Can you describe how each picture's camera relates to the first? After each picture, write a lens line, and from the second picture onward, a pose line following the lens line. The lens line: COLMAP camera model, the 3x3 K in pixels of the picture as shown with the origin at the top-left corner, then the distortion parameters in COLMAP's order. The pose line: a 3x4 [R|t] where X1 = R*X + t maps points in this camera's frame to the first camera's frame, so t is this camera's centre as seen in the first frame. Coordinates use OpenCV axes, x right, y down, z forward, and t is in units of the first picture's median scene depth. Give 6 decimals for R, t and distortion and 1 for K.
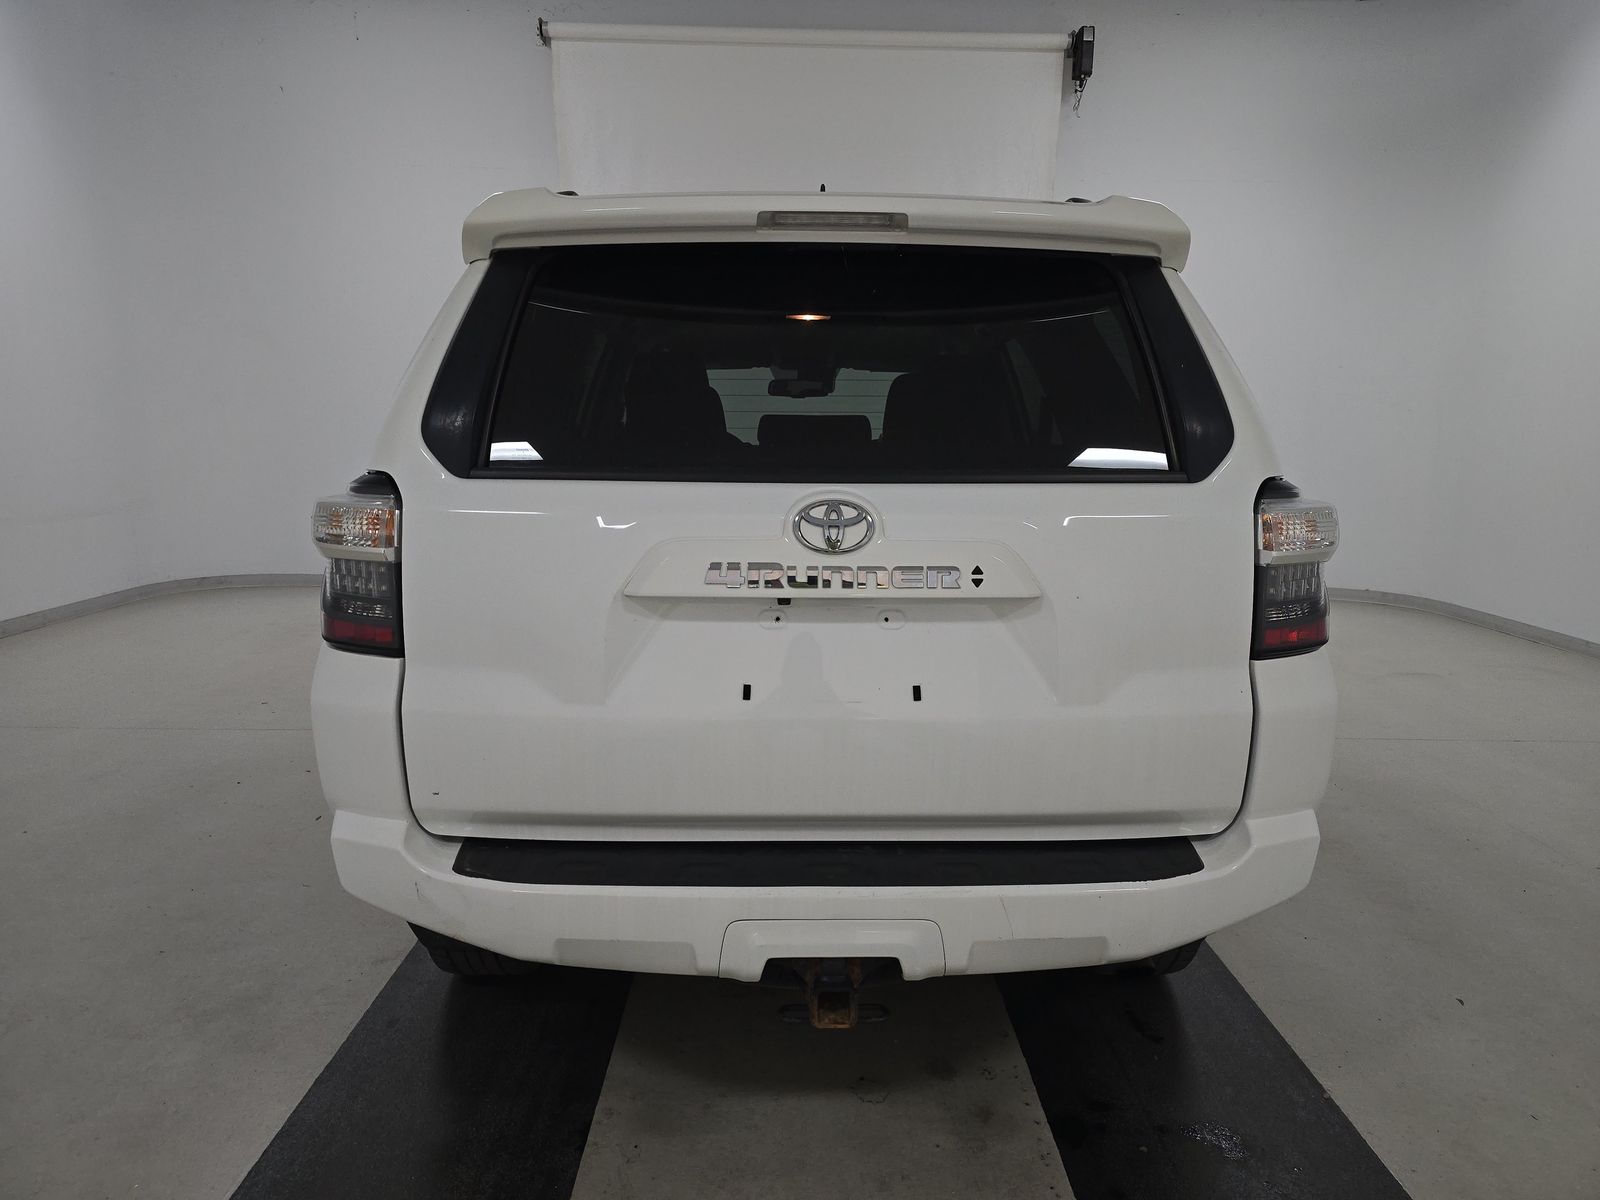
lens RADIAL K [[1067.1, 0, 797.0], [0, 1067.1, 592.7], [0, 0, 1]] dist [0.002798, 0.000331]
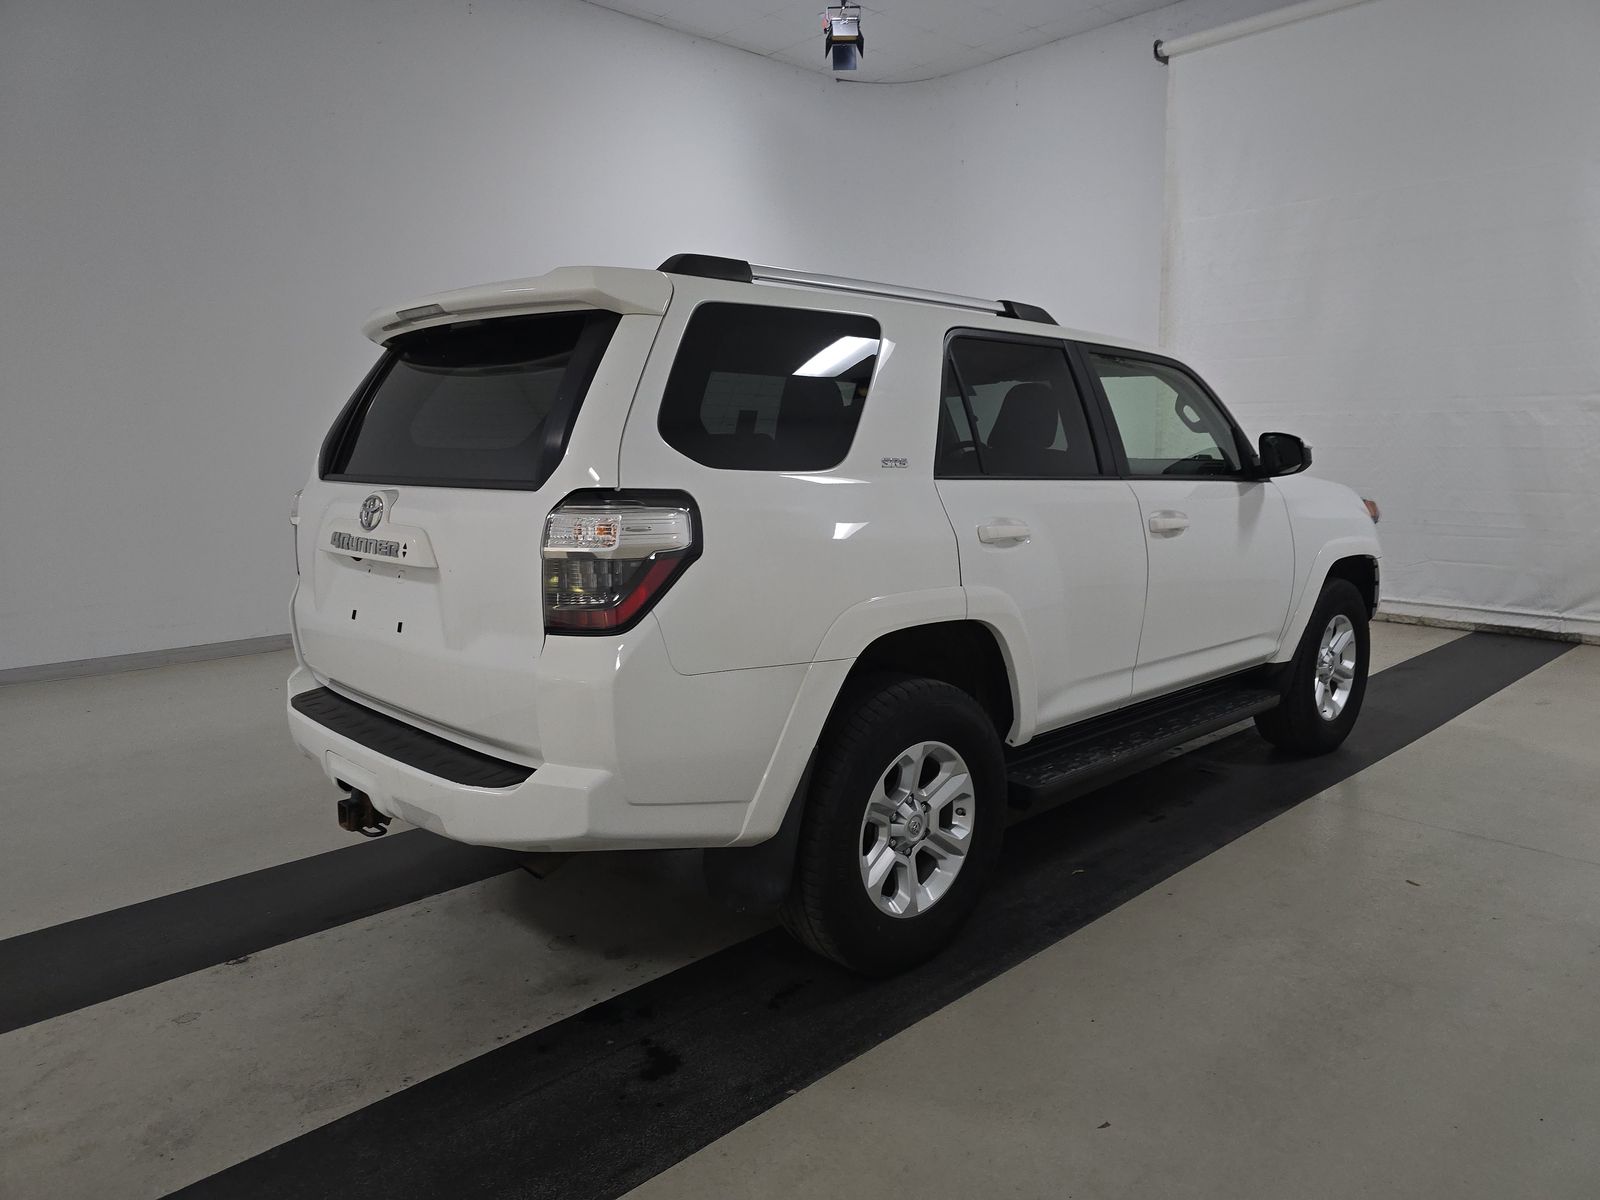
lens RADIAL K [[1044.3, 0, 800.0], [0, 1044.3, 600.0], [0, 0, 1]] dist [0.004816, 0.000445]
pose [[0.690241, 0.094384, -0.717398, 1.202106], [-0.093424, 0.994782, 0.040991, -0.043231], [0.717523, 0.038729, 0.695457, 0.294428]]
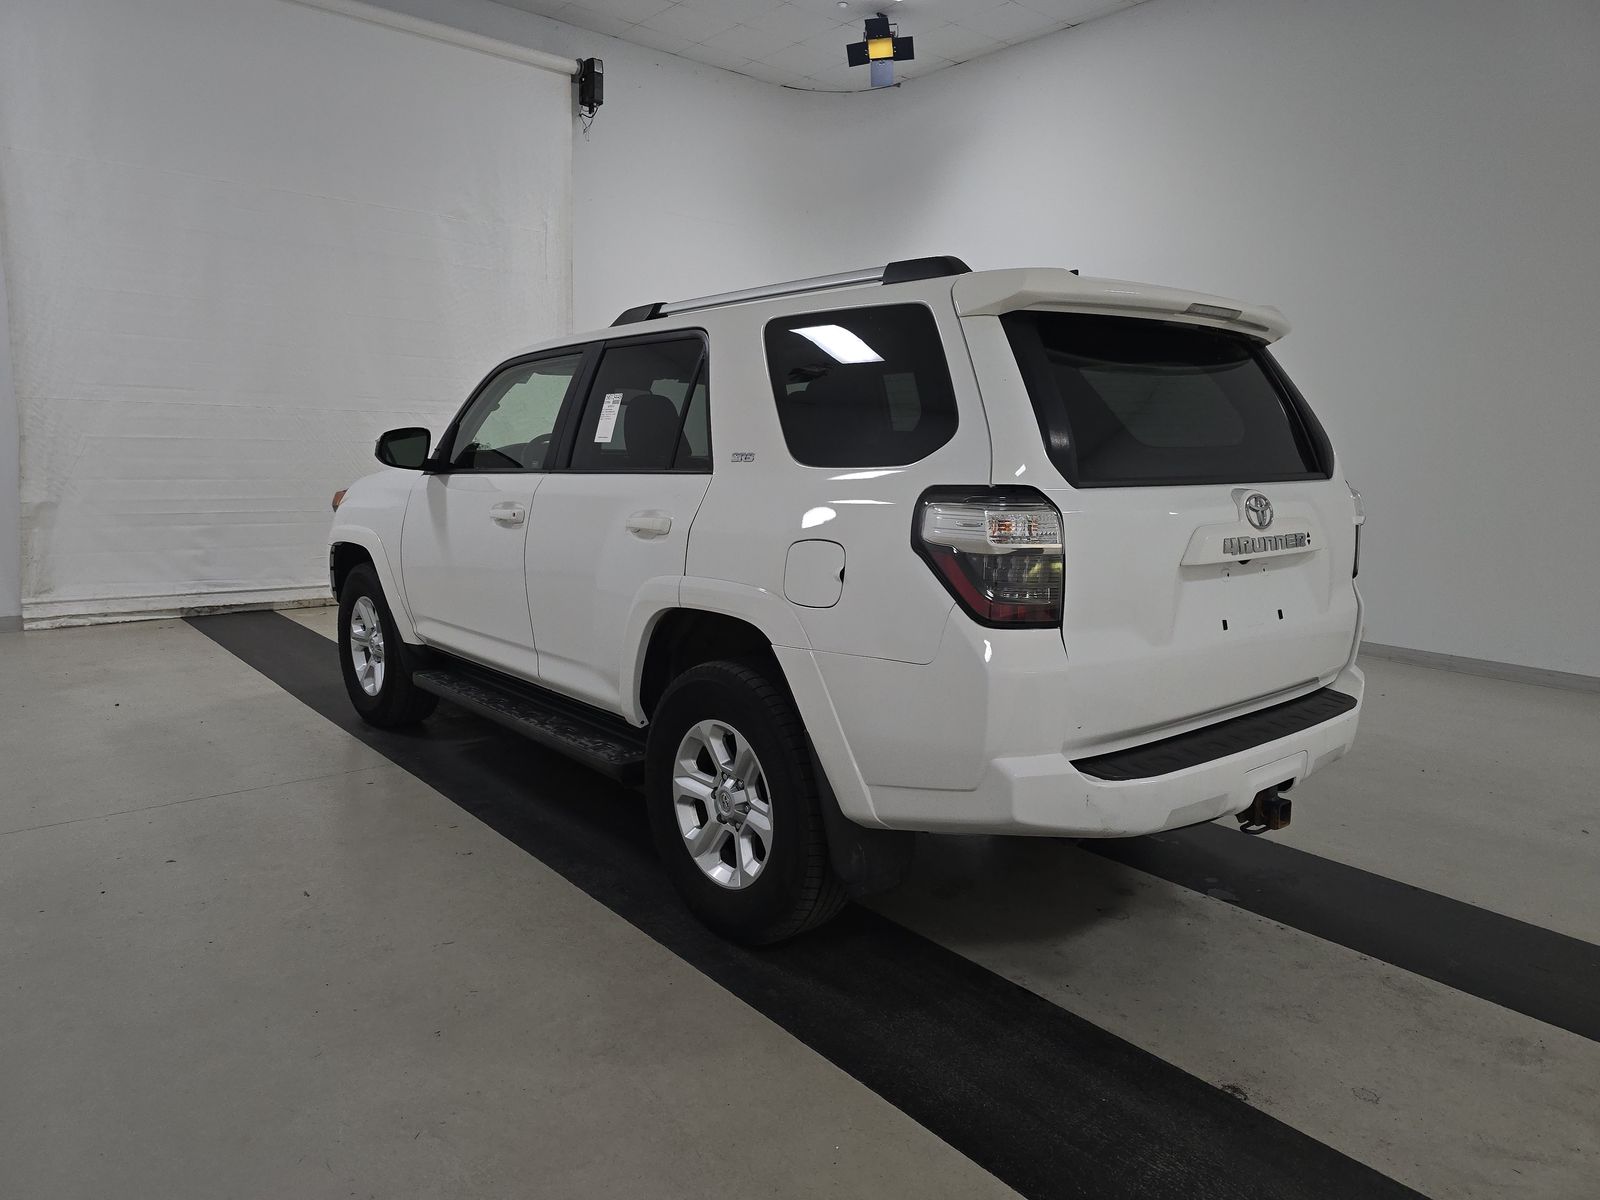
lens RADIAL K [[1067.1, 0, 797.0], [0, 1067.1, 592.7], [0, 0, 1]] dist [0.002798, 0.000331]
pose [[0.777710, -0.083637, 0.623035, -1.124276], [0.080331, 0.996207, 0.033458, -0.038672], [-0.623469, 0.024029, 0.781478, 0.150005]]
